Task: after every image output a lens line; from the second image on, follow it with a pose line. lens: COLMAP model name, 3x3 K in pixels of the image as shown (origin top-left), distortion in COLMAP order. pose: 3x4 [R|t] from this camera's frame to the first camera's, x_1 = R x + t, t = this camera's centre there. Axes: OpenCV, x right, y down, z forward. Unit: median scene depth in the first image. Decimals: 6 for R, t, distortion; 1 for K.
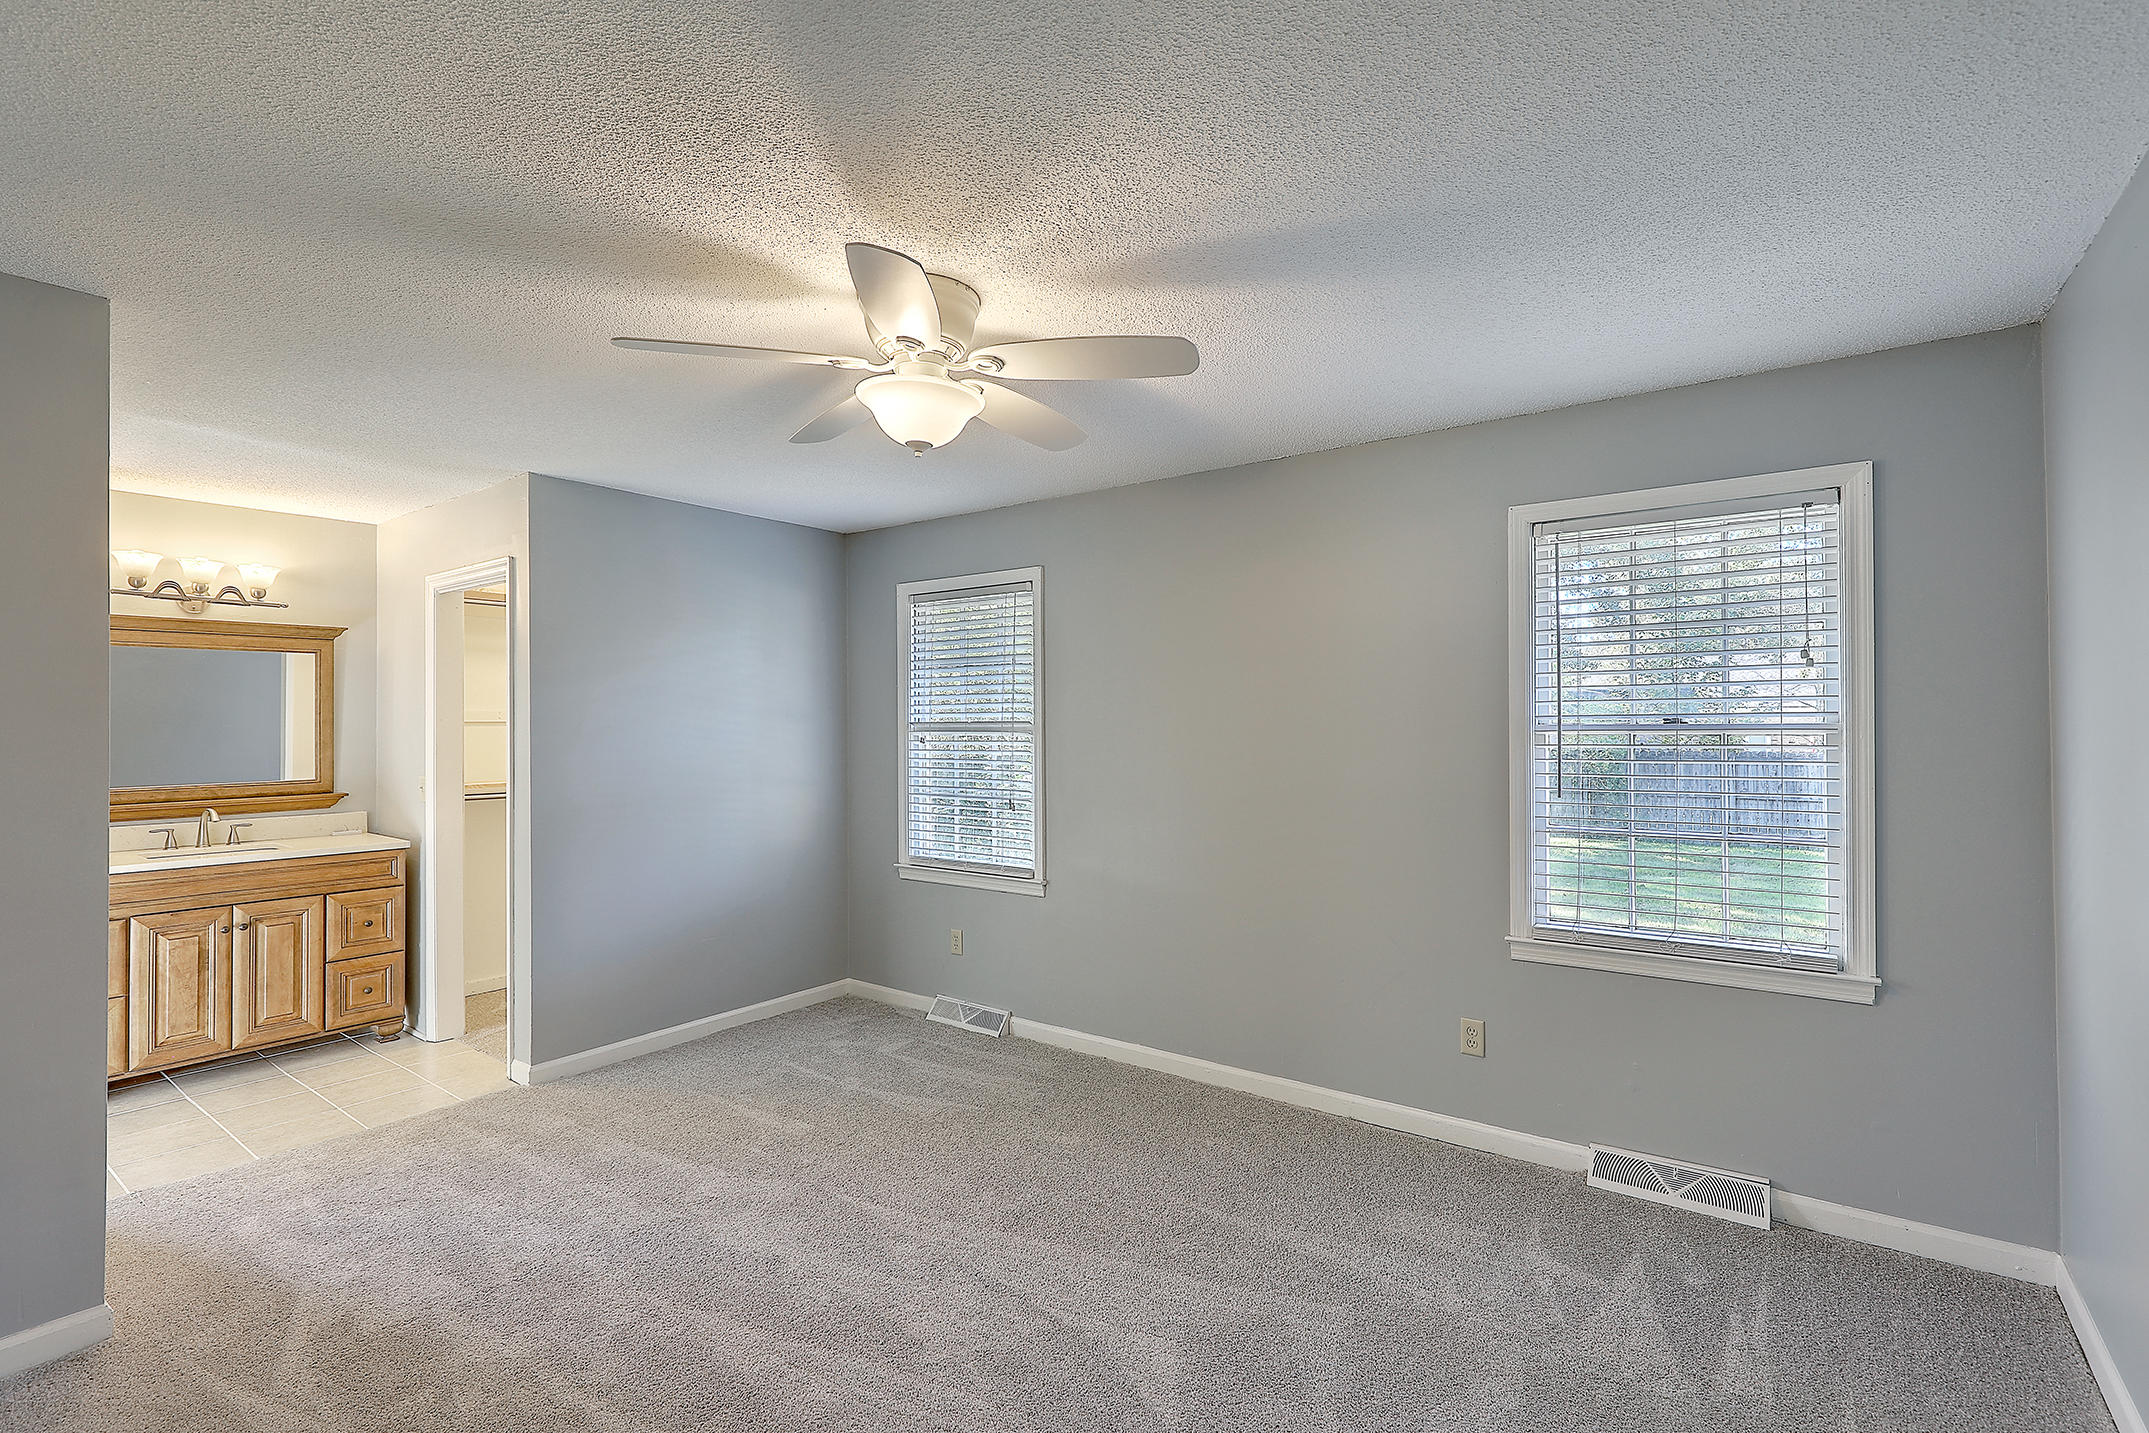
lens RADIAL K [[983.1, 0, 1080.5], [0, 983.1, 723.8], [0, 0, 1]] dist [0.005728, -0.001886]
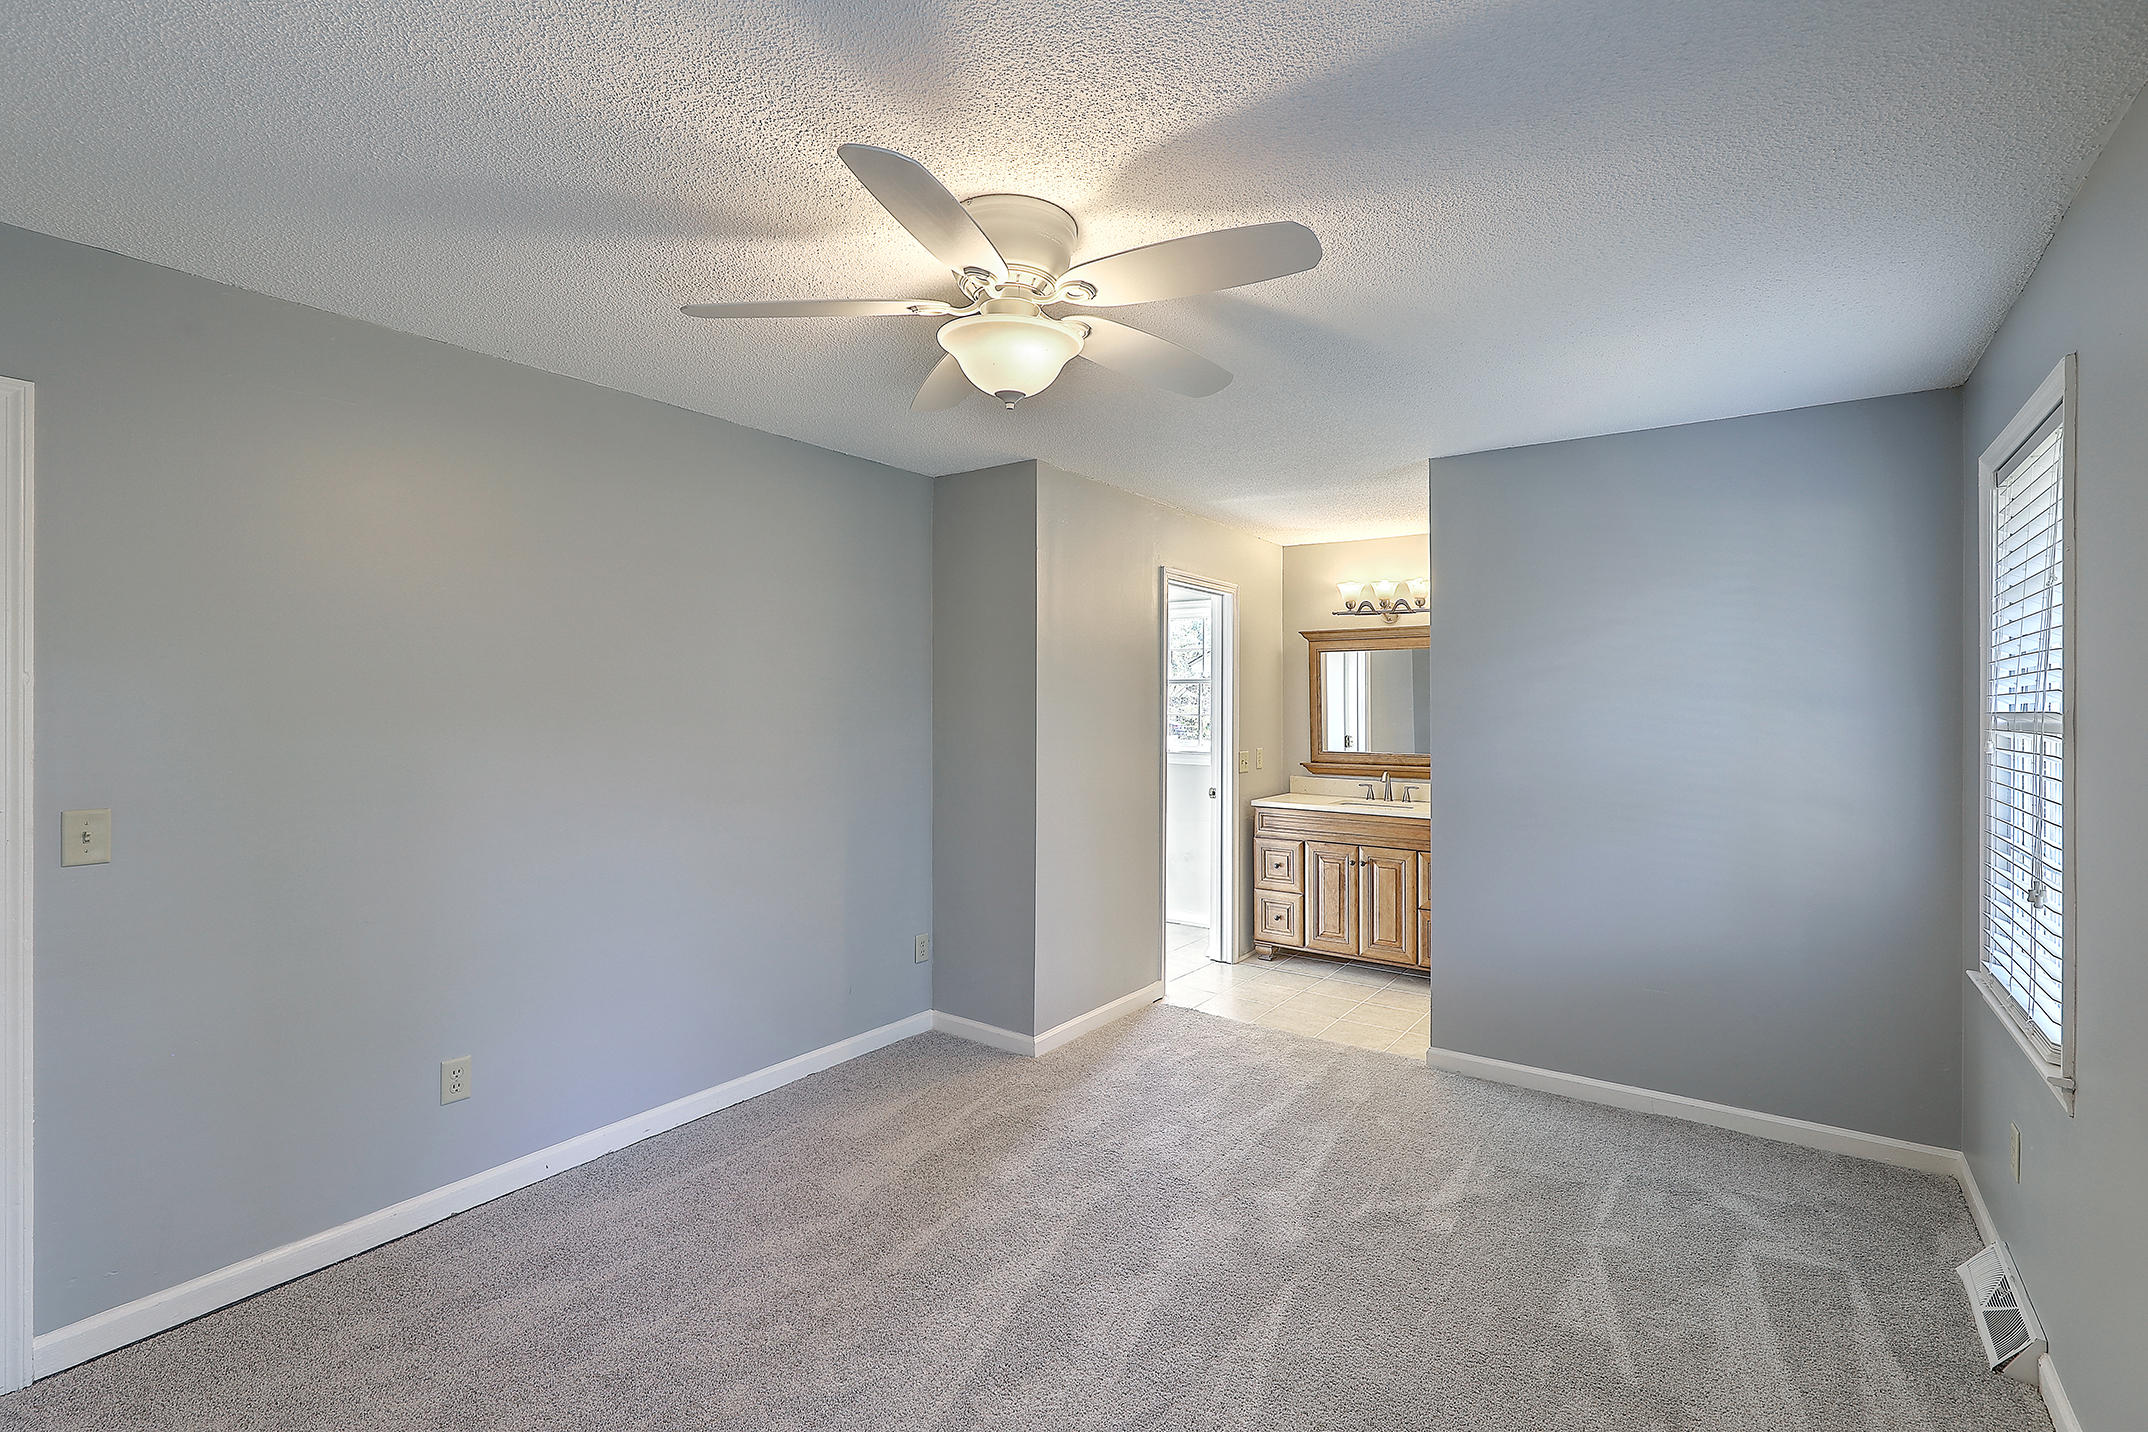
lens RADIAL K [[982.6, 0, 1077.3], [0, 982.6, 698.1], [0, 0, 1]] dist [0.005728, -0.001886]
pose [[0.004787, -0.001614, -0.999987, 0.424820], [-0.000377, 0.999999, -0.001616, -0.009390], [0.999988, 0.000385, 0.004787, 0.588497]]
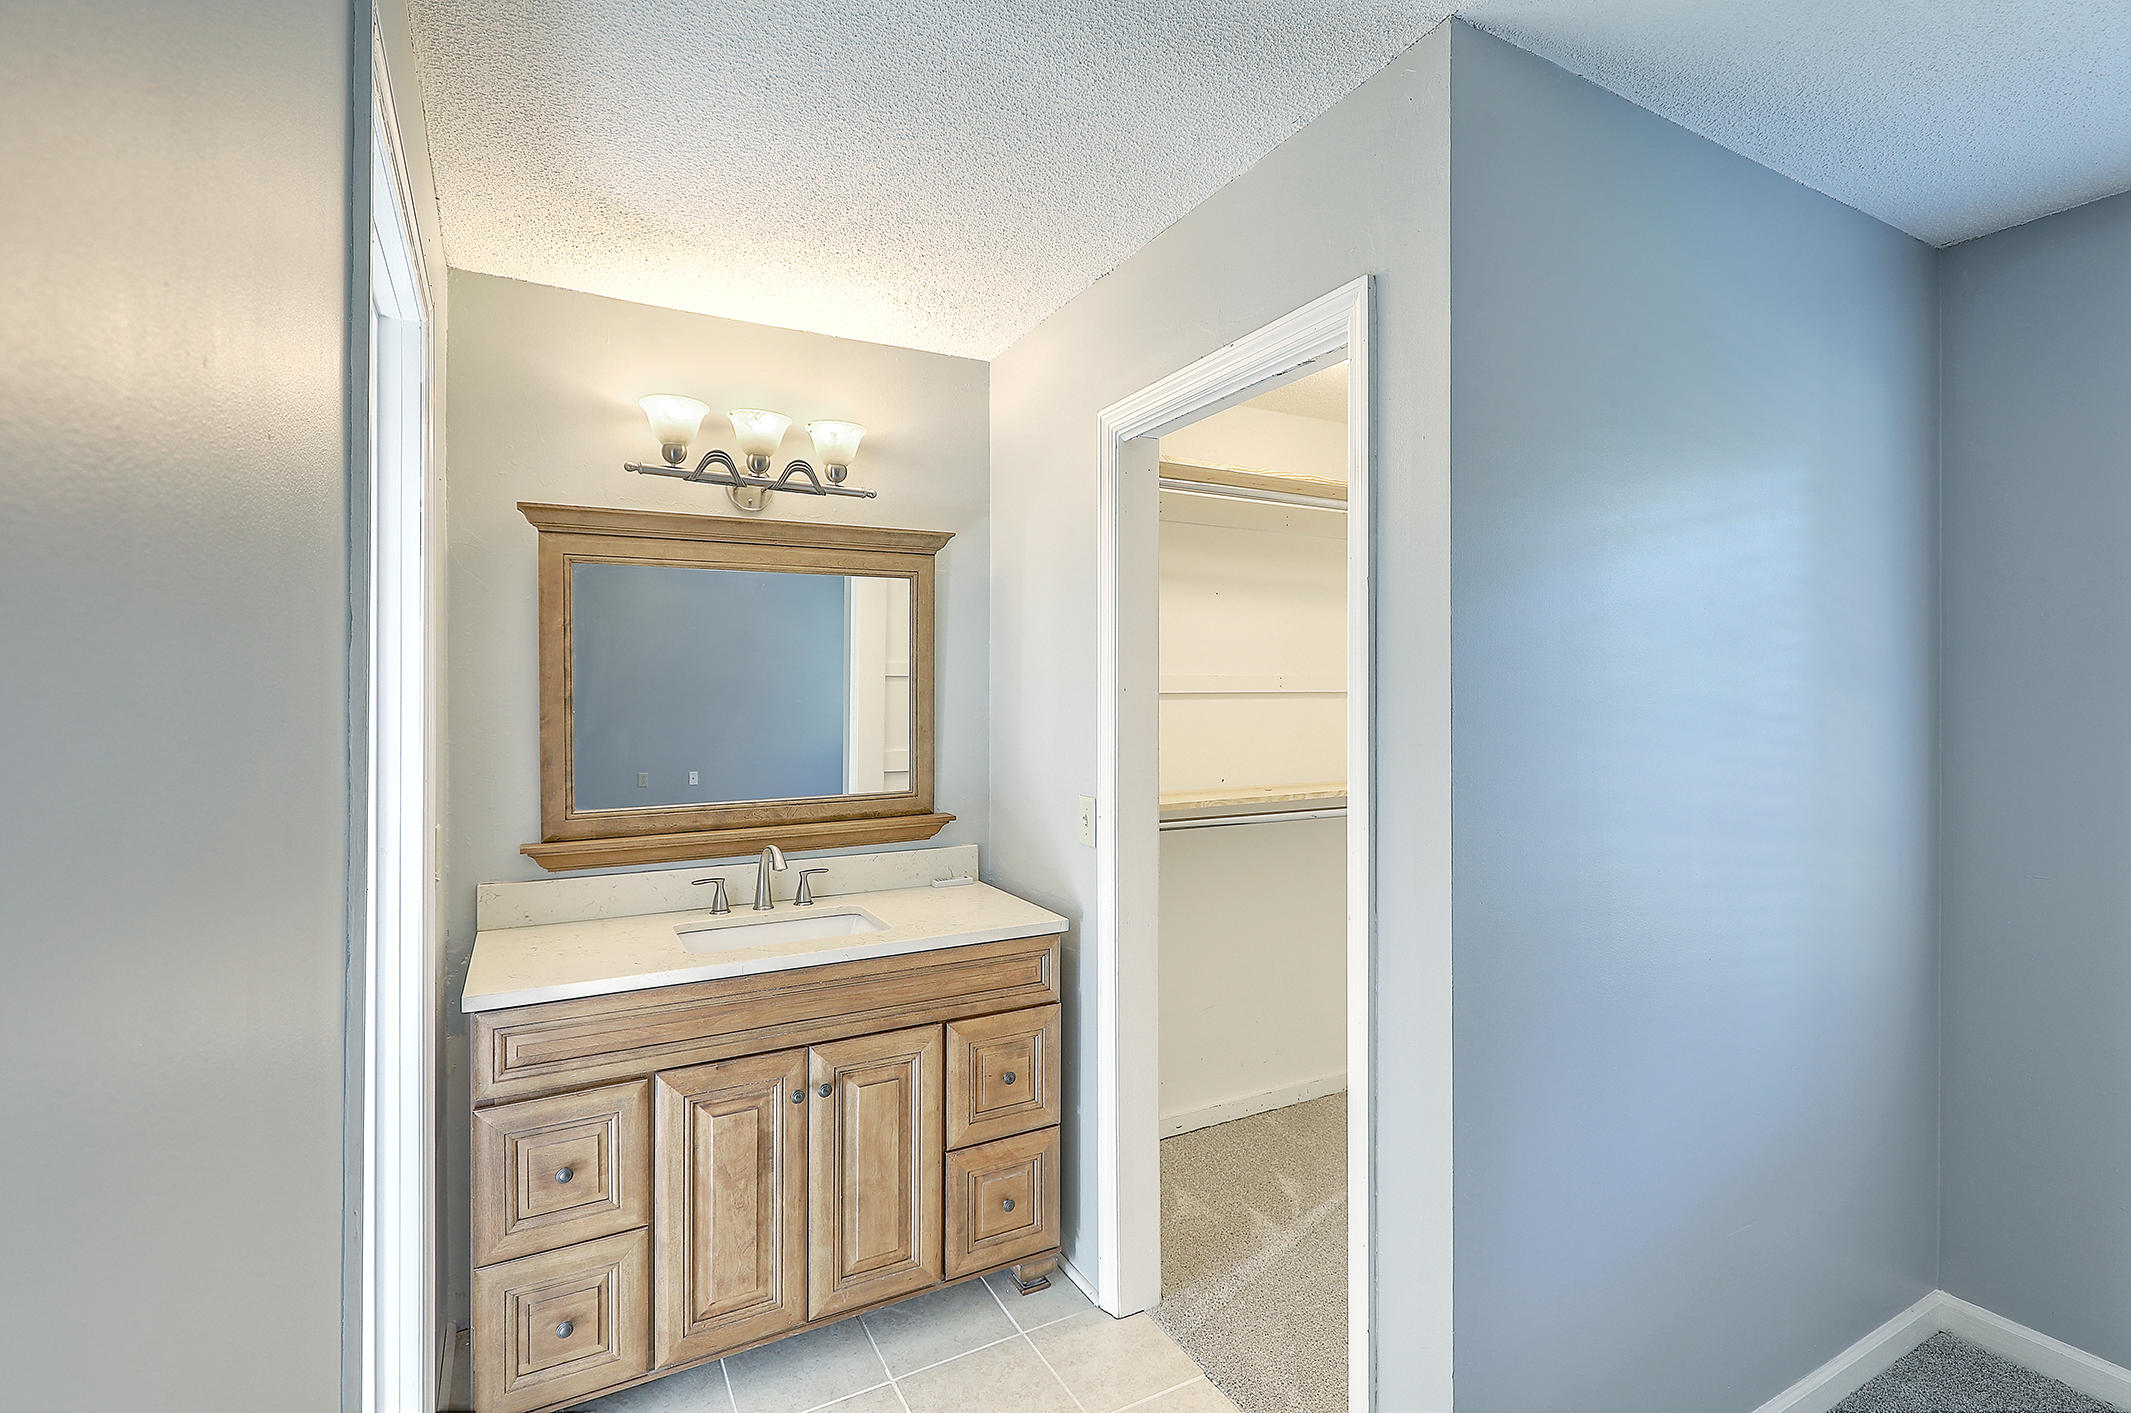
lens RADIAL K [[974.8, 0, 1053.4], [0, 974.8, 695.9], [0, 0, 1]] dist [0.005728, -0.001886]
pose [[0.907088, -0.000455, -0.420940, -0.498869], [0.001911, 0.999994, 0.003038, -0.002551], [0.420936, -0.003560, 0.907083, 0.557972]]
